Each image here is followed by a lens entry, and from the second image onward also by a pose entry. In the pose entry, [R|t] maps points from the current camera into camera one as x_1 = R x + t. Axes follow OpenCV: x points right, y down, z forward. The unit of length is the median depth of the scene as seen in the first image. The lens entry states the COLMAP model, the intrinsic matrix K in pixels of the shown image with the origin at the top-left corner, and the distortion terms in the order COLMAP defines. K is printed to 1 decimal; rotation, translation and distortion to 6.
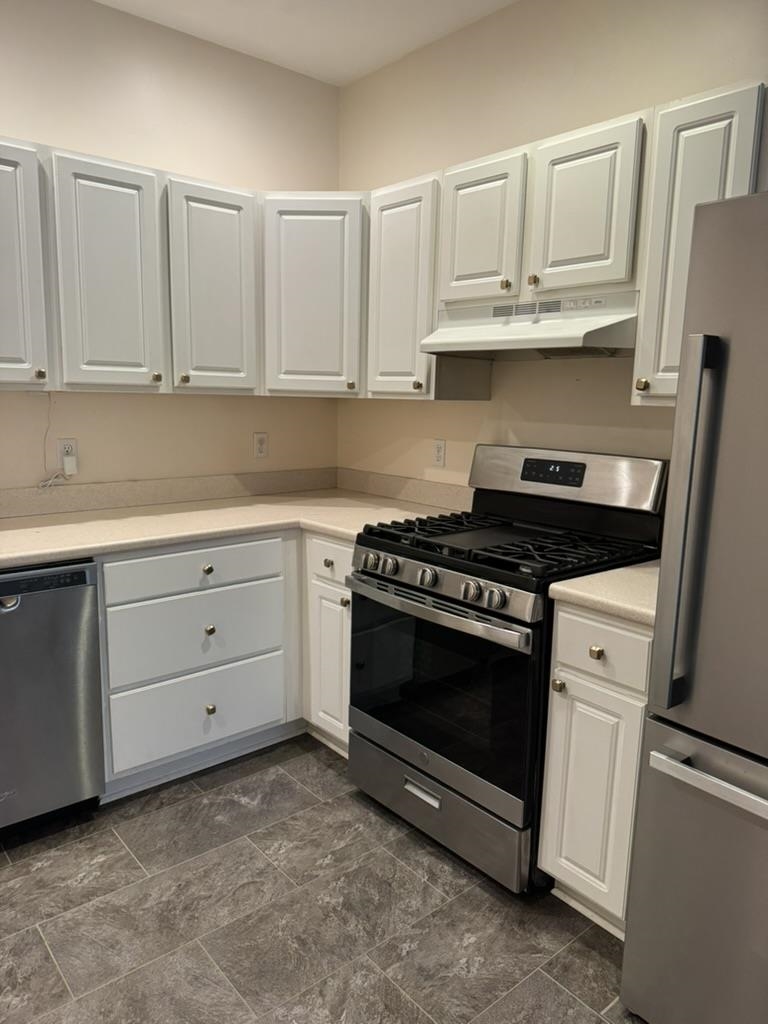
lens RADIAL K [[732.3, 0, 382.8], [0, 732.3, 506.8], [0, 0, 1]] dist [0.027928, -0.020656]
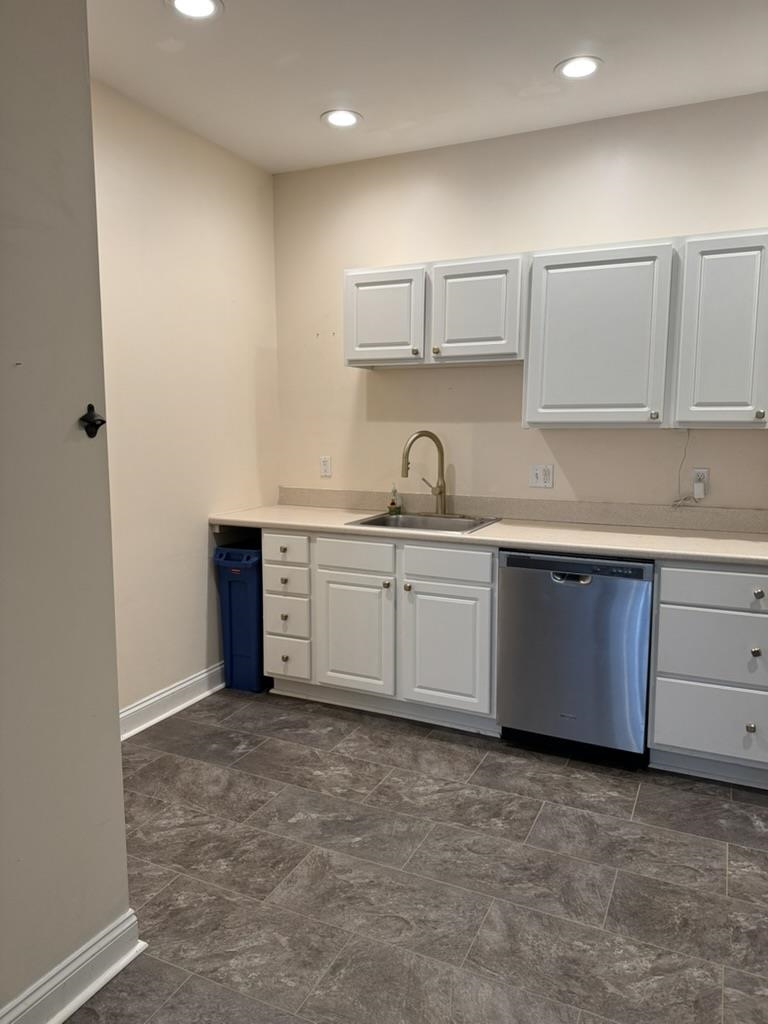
lens RADIAL K [[732.3, 0, 385.8], [0, 732.3, 514.2], [0, 0, 1]] dist [0.027928, -0.020656]
pose [[0.411877, 0.094989, -0.906275, 0.572882], [-0.140224, 0.989313, 0.039964, 0.006150], [0.900386, 0.110622, 0.420795, 0.062984]]
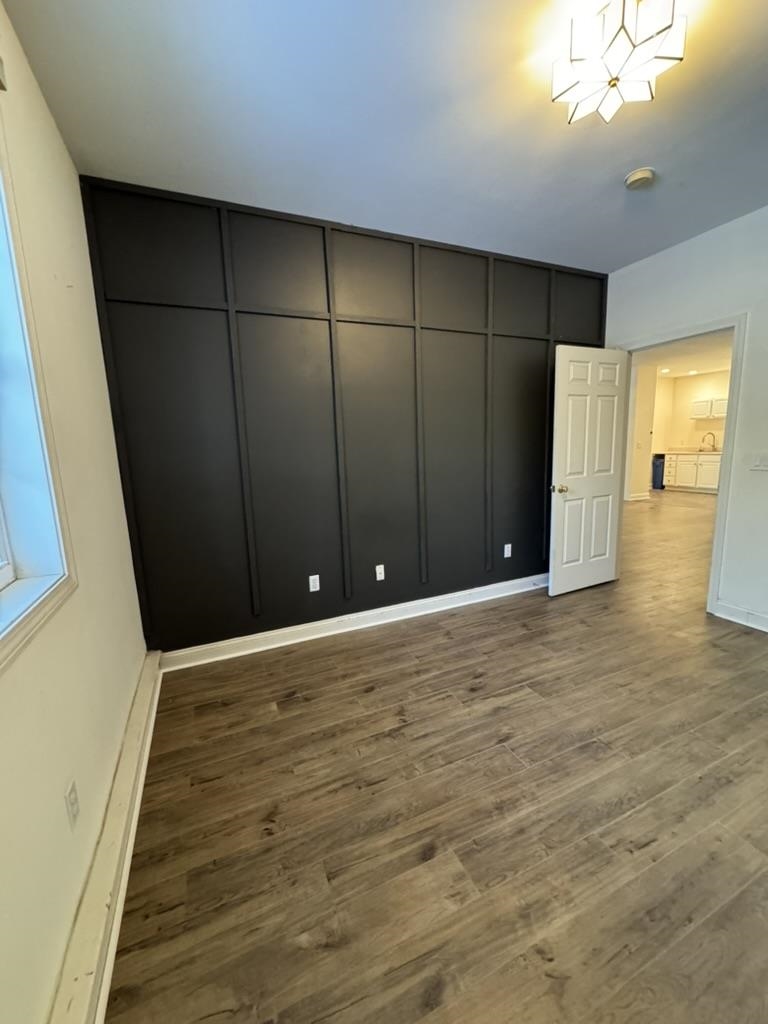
lens RADIAL K [[408.7, 0, 386.2], [0, 408.7, 514.7], [0, 0, 1]] dist [0.000105, 0.000011]
pose [[-0.263269, 0.153024, -0.952509, 1.968315], [-0.128097, 0.973052, 0.191730, 0.128485], [0.956180, 0.172490, -0.236573, -0.447067]]
